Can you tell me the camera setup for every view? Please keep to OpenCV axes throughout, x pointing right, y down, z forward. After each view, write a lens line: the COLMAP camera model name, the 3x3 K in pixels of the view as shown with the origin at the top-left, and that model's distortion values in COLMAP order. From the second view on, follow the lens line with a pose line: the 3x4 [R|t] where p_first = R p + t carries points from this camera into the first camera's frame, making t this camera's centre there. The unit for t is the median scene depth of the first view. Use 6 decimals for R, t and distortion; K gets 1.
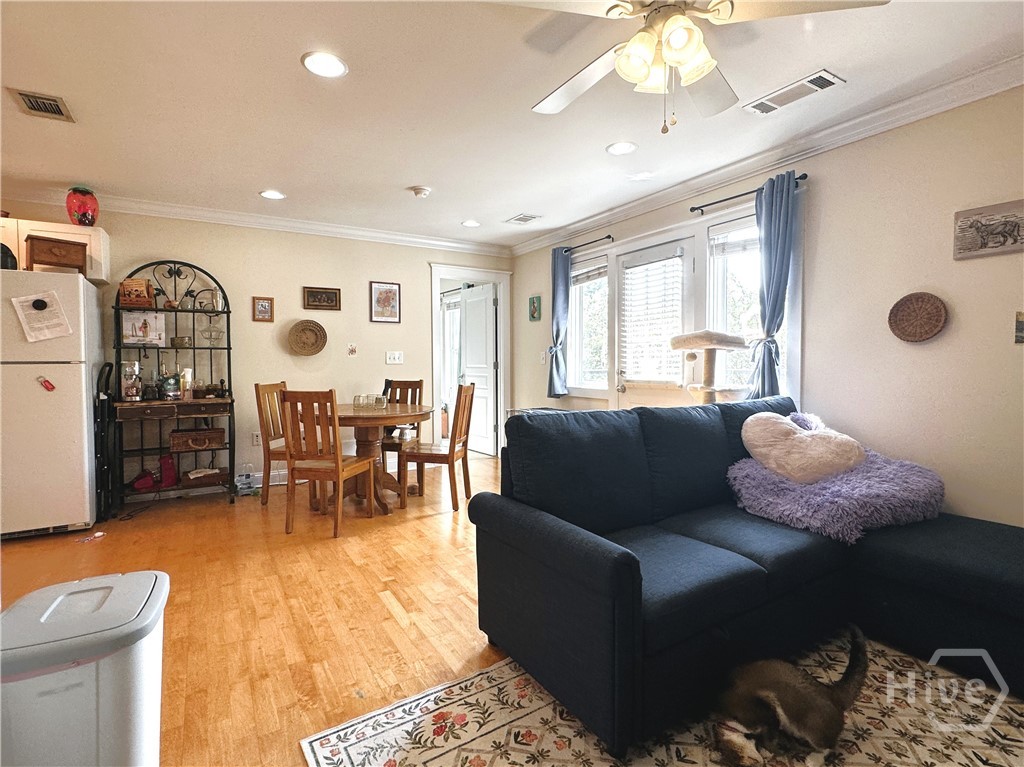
lens RADIAL K [[490.6, 0, 520.8], [0, 490.6, 388.2], [0, 0, 1]] dist [0.005312, -0.000356]
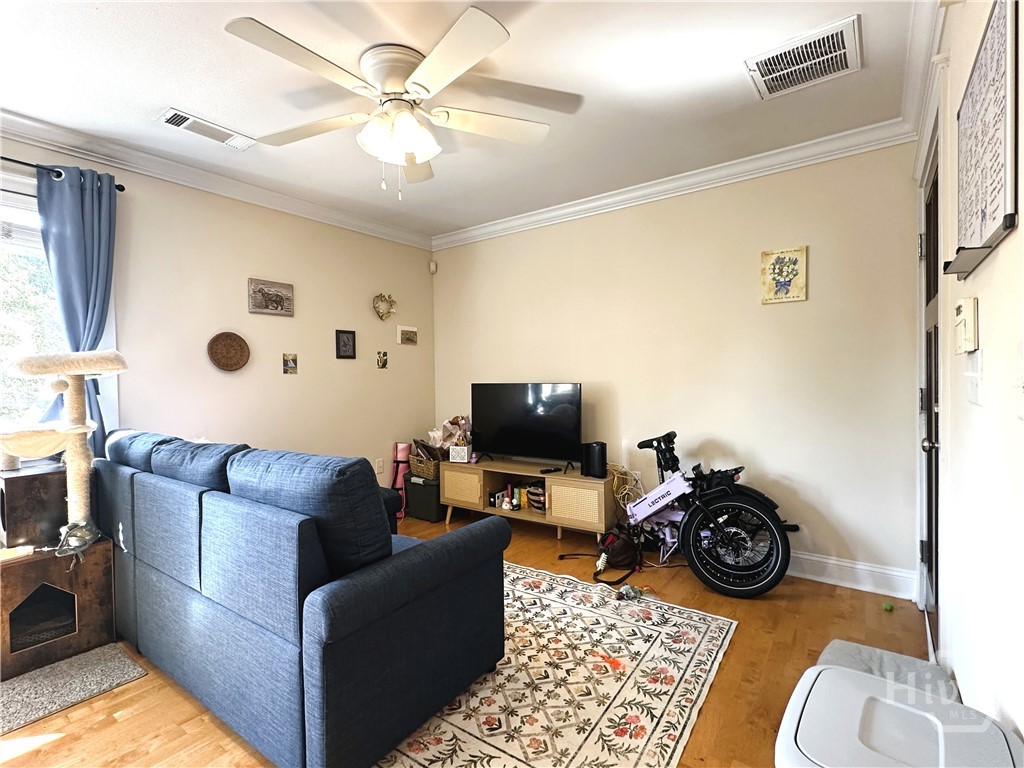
lens RADIAL K [[490.6, 0, 504.3], [0, 490.6, 386.6], [0, 0, 1]] dist [0.005312, -0.000356]
pose [[-0.352677, -0.007888, 0.935712, -0.404382], [0.071624, 0.996803, 0.035399, -0.030972], [-0.933000, 0.079504, -0.350985, 0.513535]]
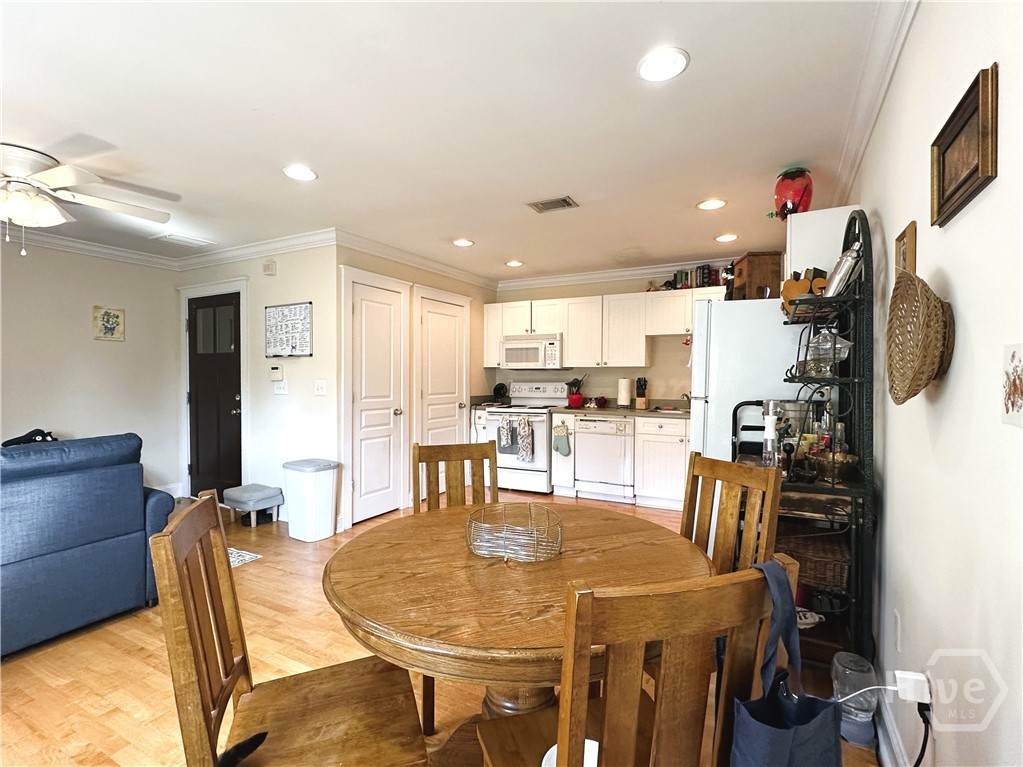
lens RADIAL K [[490.1, 0, 517.1], [0, 490.1, 382.8], [0, 0, 1]] dist [0.005312, -0.000356]
pose [[-0.871649, 0.002324, -0.490125, -0.144753], [-0.034529, 0.997213, 0.066136, -0.108608], [0.488912, 0.074571, -0.869140, 1.366552]]
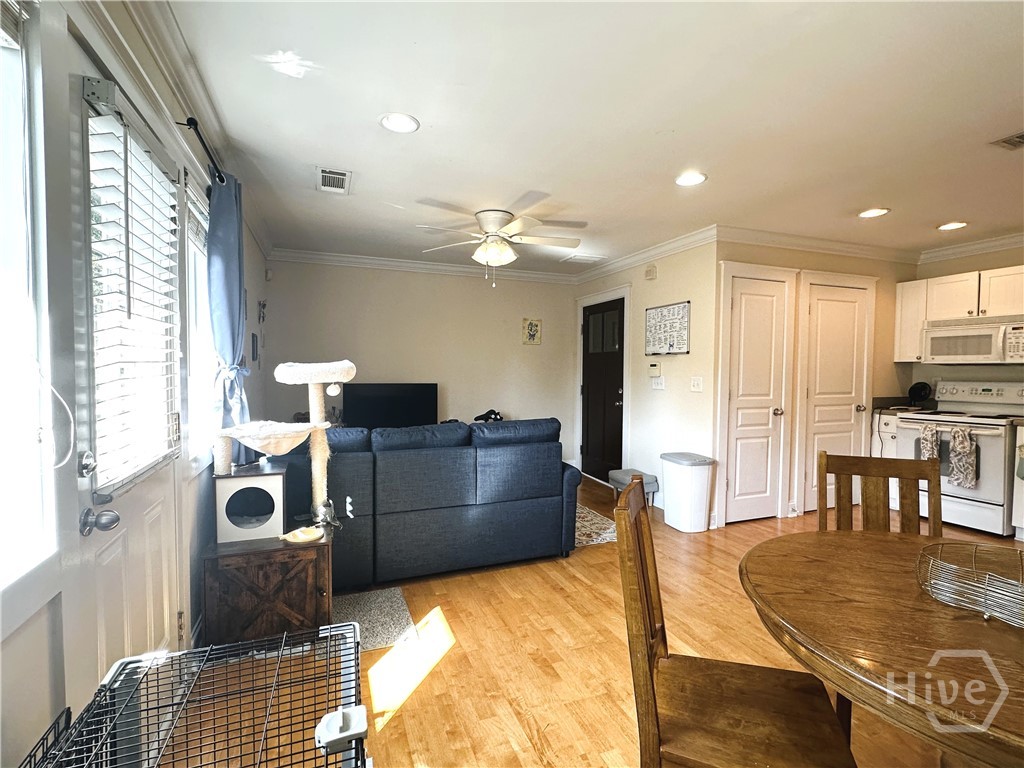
lens RADIAL K [[490.6, 0, 509.0], [0, 490.6, 383.5], [0, 0, 1]] dist [0.005312, -0.000356]
pose [[-0.982048, -0.011554, 0.188274, -0.090642], [0.005754, 0.995823, 0.091122, -0.116438], [-0.188541, 0.090570, -0.977880, 1.375995]]
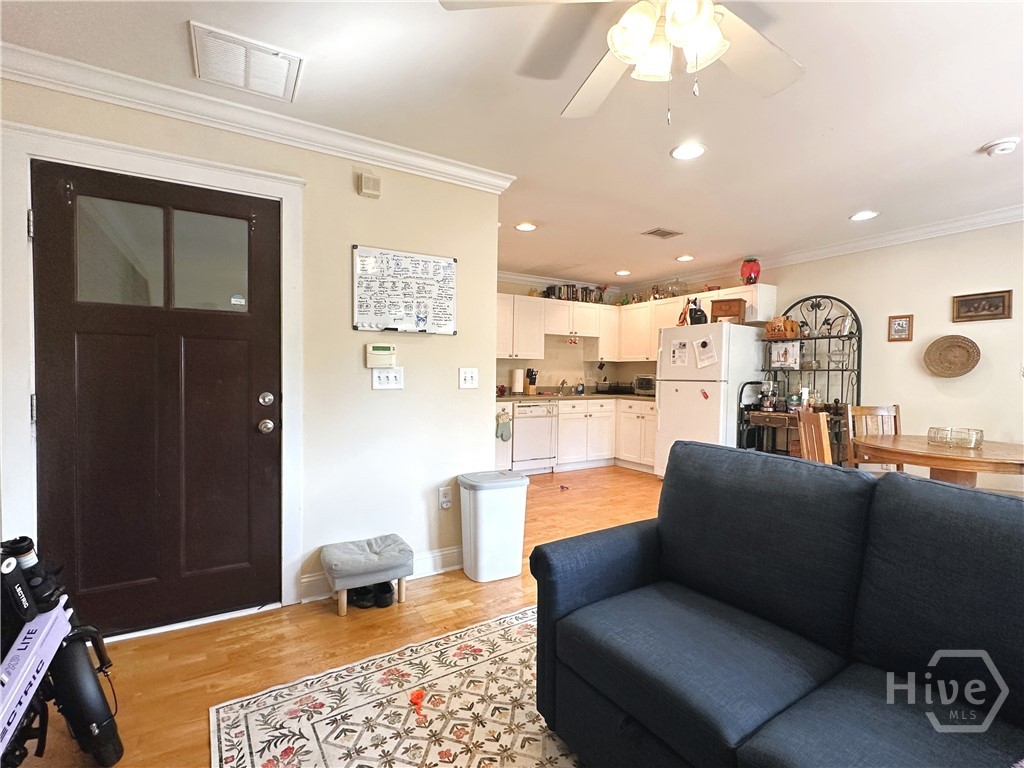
lens RADIAL K [[490.6, 0, 517.3], [0, 490.6, 384.0], [0, 0, 1]] dist [0.005312, -0.000356]
pose [[0.008800, 0.021823, -0.999723, 0.492859], [-0.070105, 0.997315, 0.021153, -0.026490], [0.997501, 0.069899, 0.010306, 0.315515]]
